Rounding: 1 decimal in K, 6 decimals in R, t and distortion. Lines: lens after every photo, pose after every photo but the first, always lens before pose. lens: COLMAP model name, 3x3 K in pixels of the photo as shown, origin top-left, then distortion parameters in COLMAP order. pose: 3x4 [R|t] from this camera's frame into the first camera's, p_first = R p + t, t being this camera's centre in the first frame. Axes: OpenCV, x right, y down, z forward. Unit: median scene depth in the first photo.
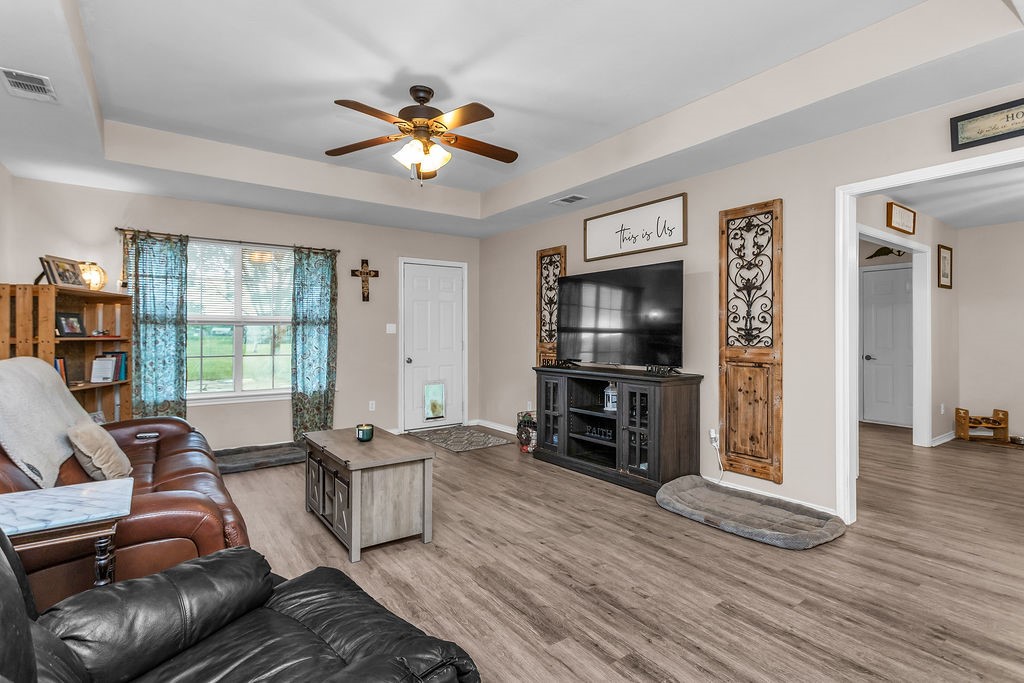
lens RADIAL K [[496.2, 0, 512.8], [0, 496.2, 330.5], [0, 0, 1]] dist [-0.001202, 0.001065]
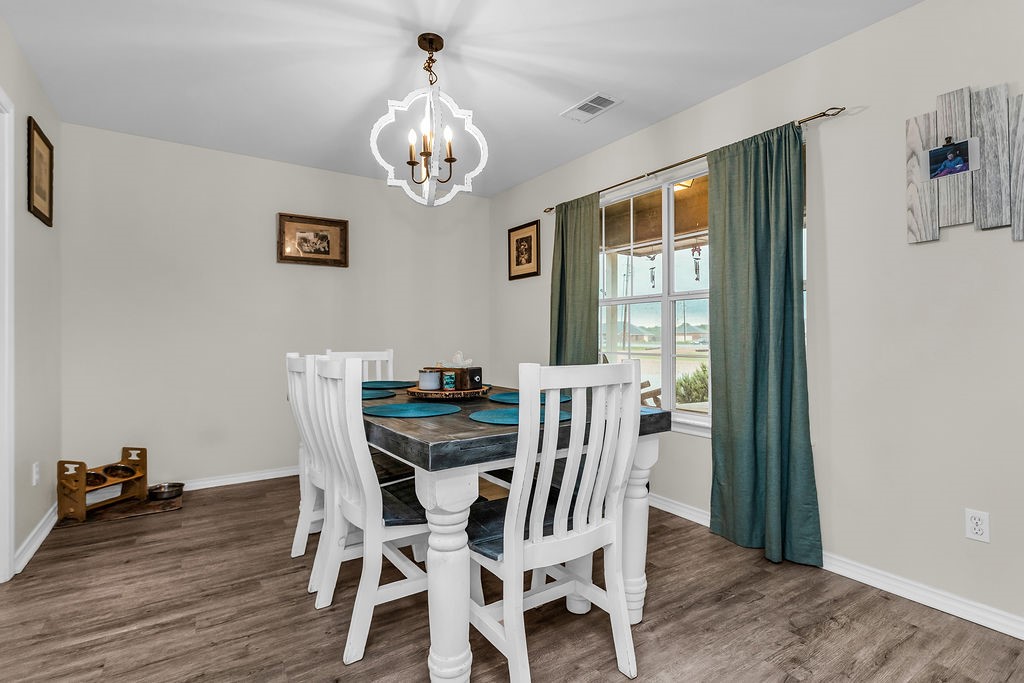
lens RADIAL K [[493.0, 0, 510.6], [0, 493.0, 337.0], [0, 0, 1]] dist [0.000352, 0.002243]
pose [[0.039097, 0.002622, 0.999232, 0.570343], [-0.008079, 0.999965, -0.002308, 0.037212], [-0.999203, -0.007983, 0.039117, 0.728649]]
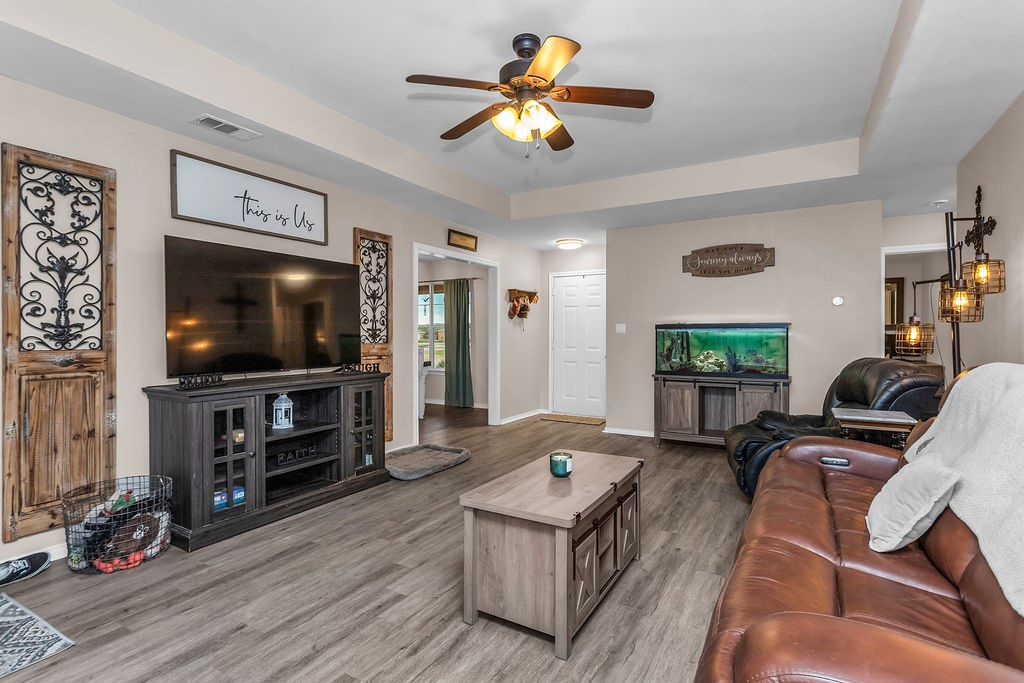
lens RADIAL K [[493.0, 0, 510.6], [0, 493.0, 337.0], [0, 0, 1]] dist [0.000352, 0.002243]
pose [[-0.401052, -0.006029, 0.916035, -0.726970], [-0.007871, 0.999964, 0.003136, 0.008484], [-0.916021, -0.005953, -0.401086, 1.050945]]
